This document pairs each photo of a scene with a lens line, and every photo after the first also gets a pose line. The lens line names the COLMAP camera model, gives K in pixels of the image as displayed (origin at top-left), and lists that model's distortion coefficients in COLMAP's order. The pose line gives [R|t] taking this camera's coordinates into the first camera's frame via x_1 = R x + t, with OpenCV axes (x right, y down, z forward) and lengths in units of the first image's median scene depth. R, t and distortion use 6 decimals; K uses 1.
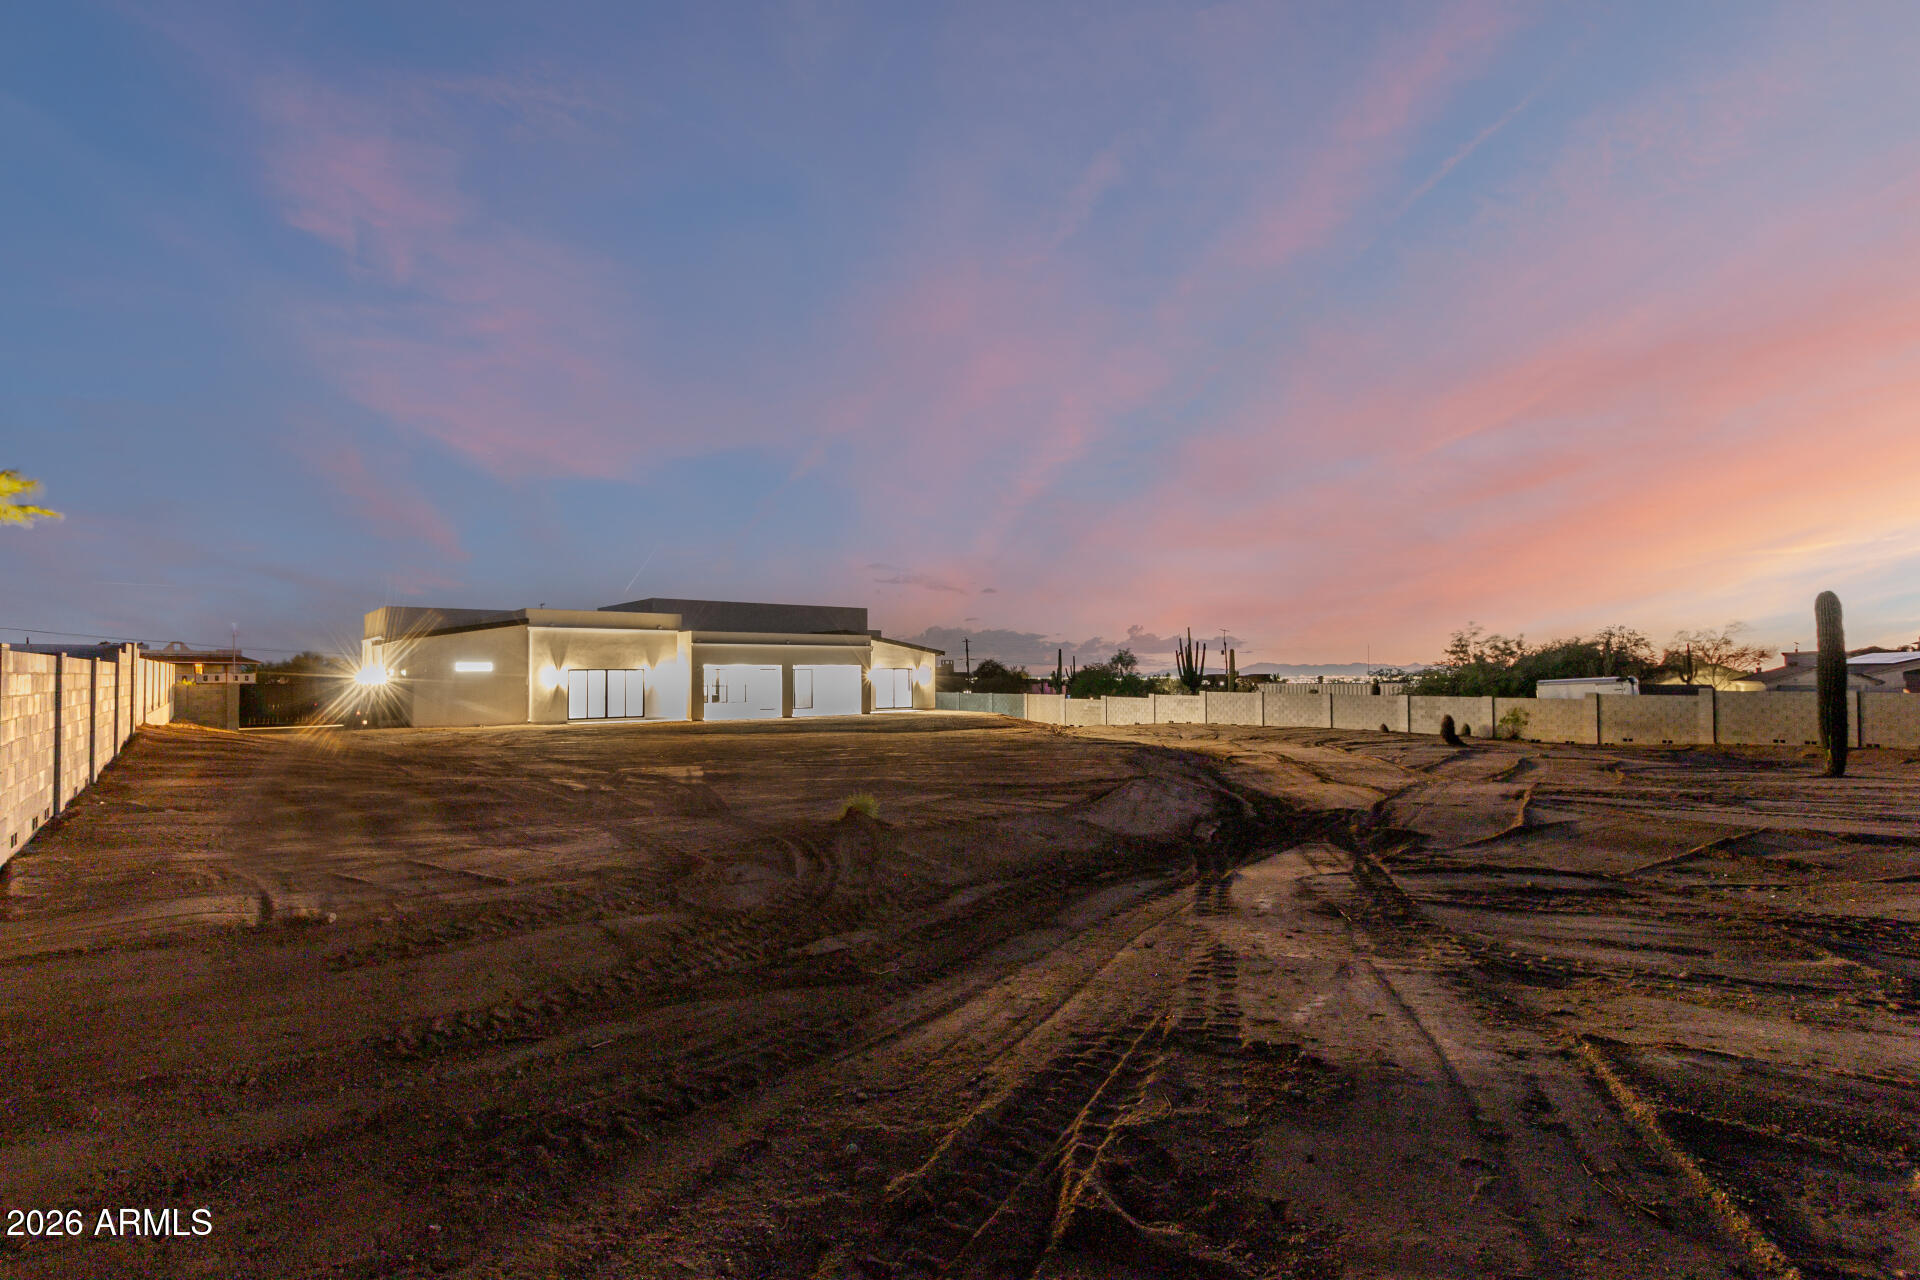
lens RADIAL K [[905.8, 0, 961.5], [0, 905.8, 643.5], [0, 0, 1]] dist [0.009571, -0.003833]
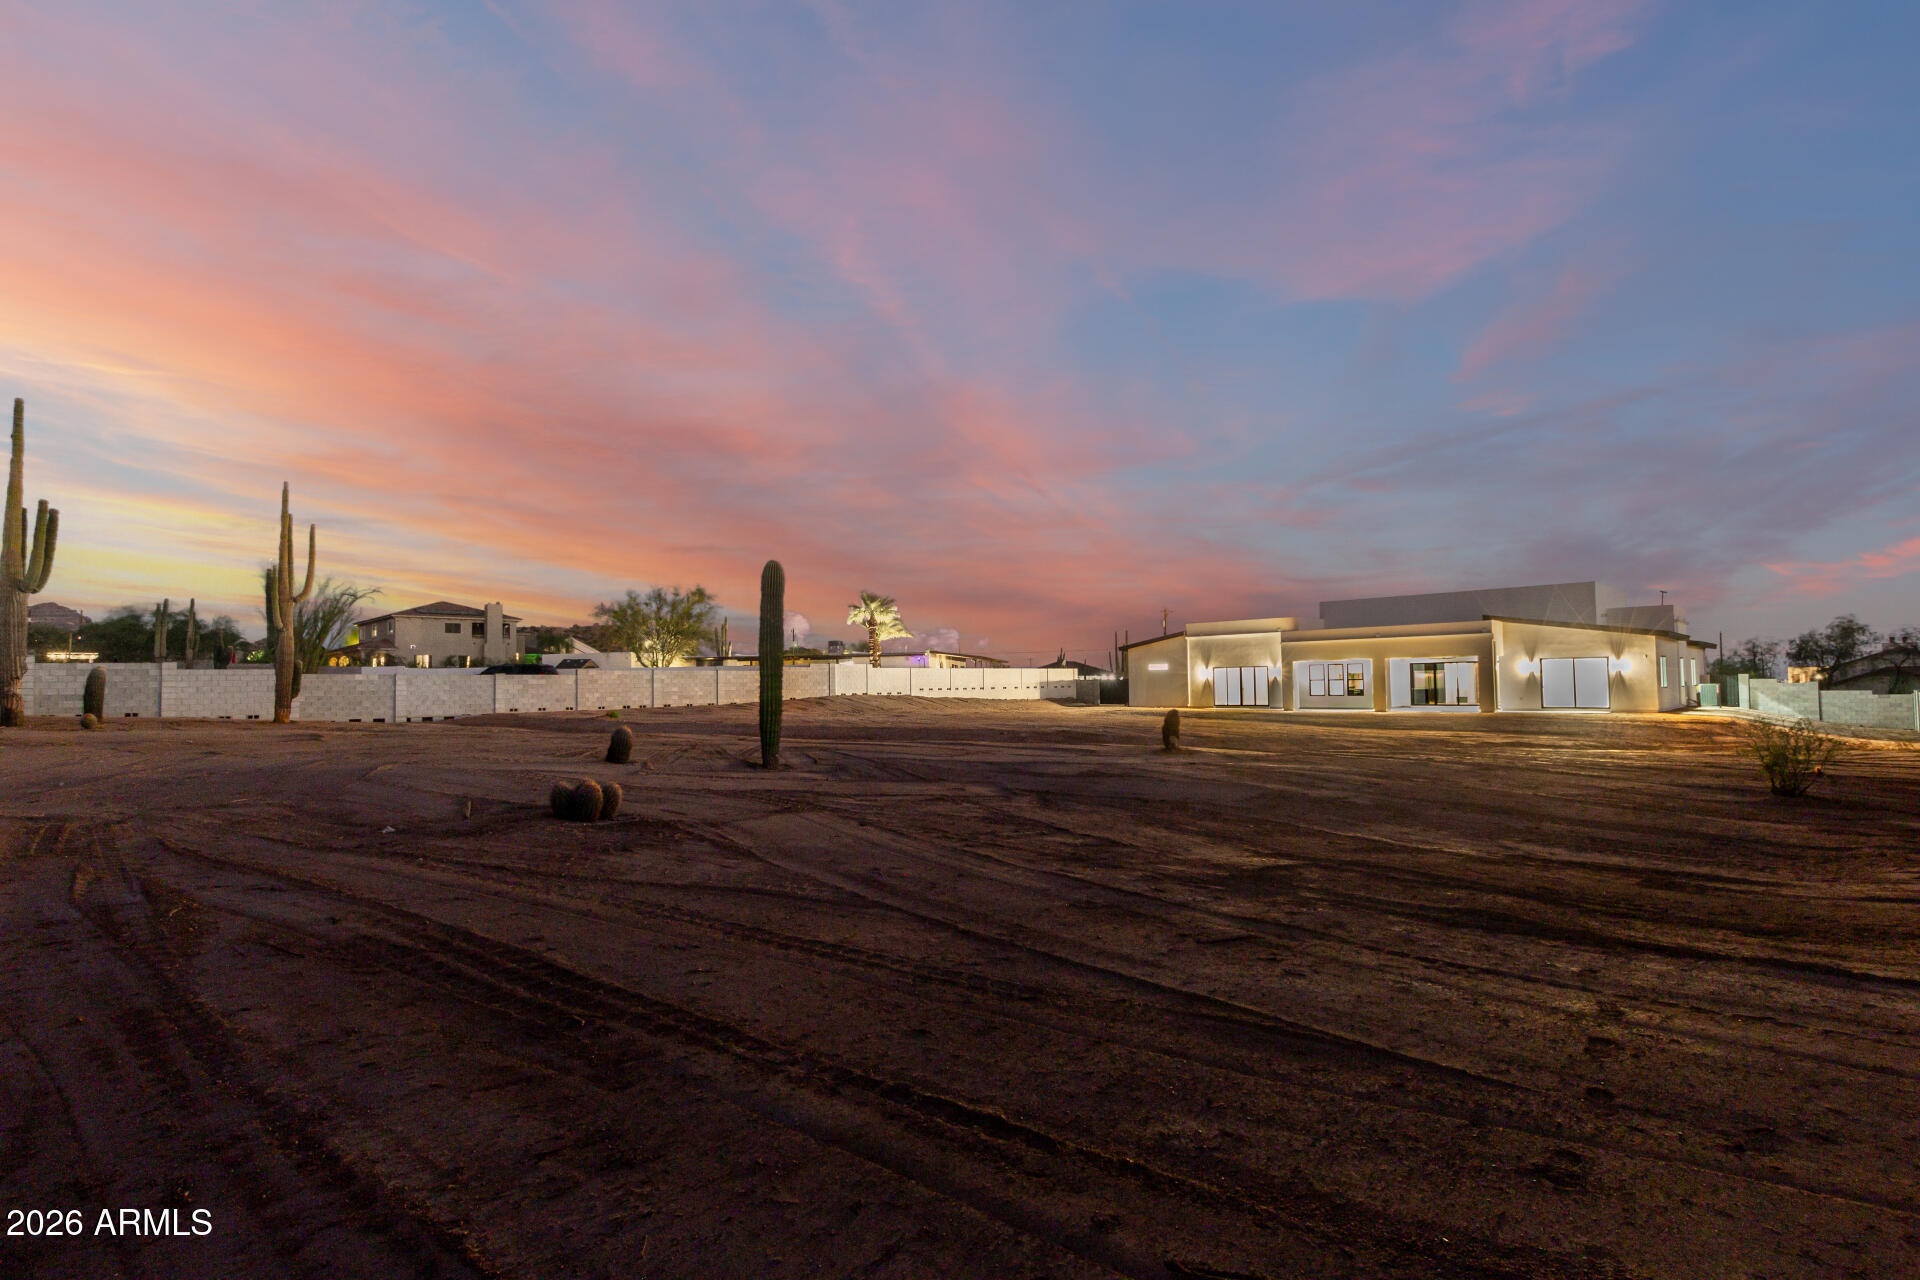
lens RADIAL K [[905.8, 0, 952.8], [0, 905.8, 646.7], [0, 0, 1]] dist [0.009571, -0.003833]
pose [[0.099603, -0.040875, -0.994187, 0.754576], [0.043437, 0.998382, -0.036696, 0.027222], [0.994079, -0.039530, 0.101217, 0.444189]]
